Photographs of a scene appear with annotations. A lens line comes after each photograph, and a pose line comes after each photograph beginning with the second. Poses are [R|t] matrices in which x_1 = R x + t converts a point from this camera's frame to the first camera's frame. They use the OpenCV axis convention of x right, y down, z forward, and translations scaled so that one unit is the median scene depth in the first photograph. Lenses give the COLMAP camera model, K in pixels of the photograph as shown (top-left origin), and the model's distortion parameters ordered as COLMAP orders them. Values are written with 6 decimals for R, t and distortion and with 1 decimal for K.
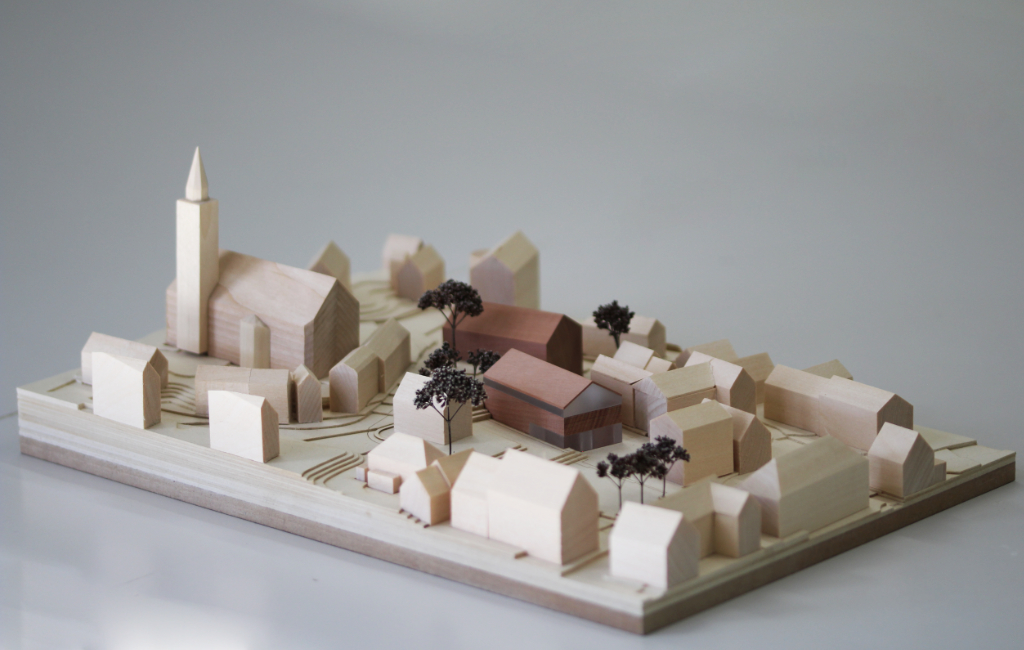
lens RADIAL K [[5169.4, 0, 513.7], [0, 5169.4, 323.3], [0, 0, 1]] dist [0.028593, 0.000000]
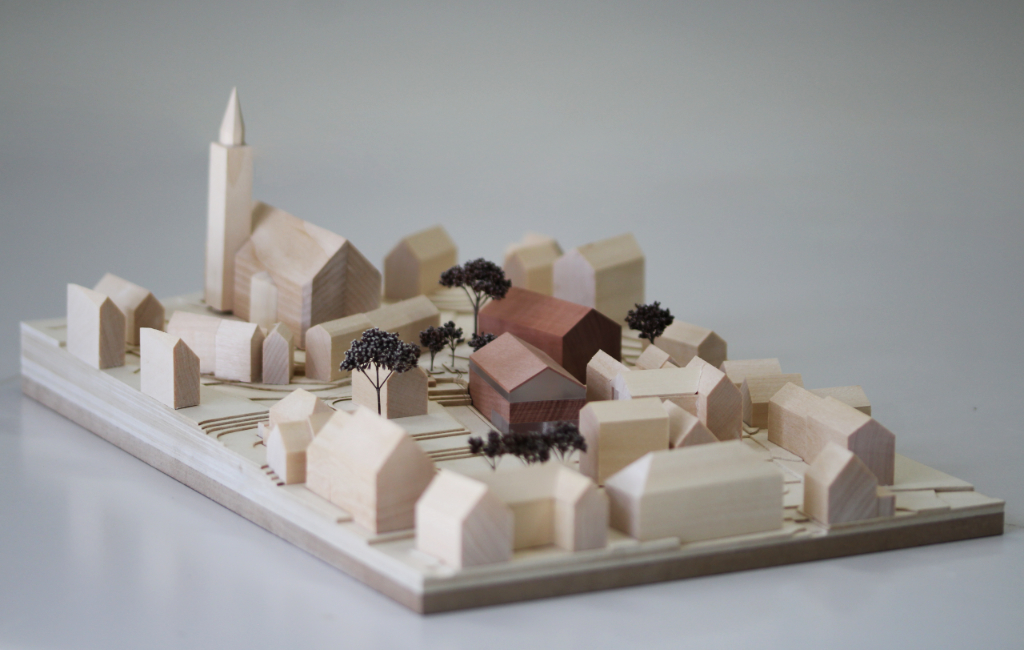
lens RADIAL K [[5169.4, 0, 508.9], [0, 5169.4, 324.6], [0, 0, 1]] dist [0.028593, 0.000000]
pose [[0.941463, 0.104801, -0.320412, 0.296222], [-0.125671, 0.991046, -0.045102, 0.045314], [0.312817, 0.082728, 0.946204, 0.142713]]
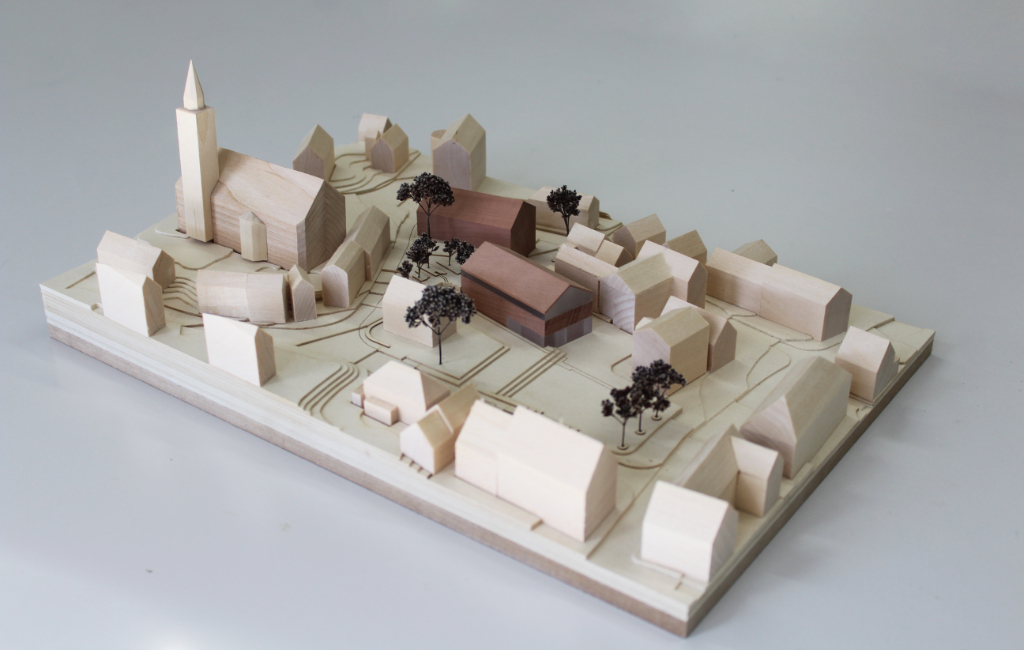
lens RADIAL K [[1329.5, 0, 510.7], [0, 1329.5, 317.5], [0, 0, 1]] dist [-0.064140, 0.000000]
pose [[0.994320, -0.033697, 0.100954, -0.024814], [0.011890, 0.977787, 0.209263, -0.039683], [-0.105763, -0.206874, 0.972634, 0.730343]]
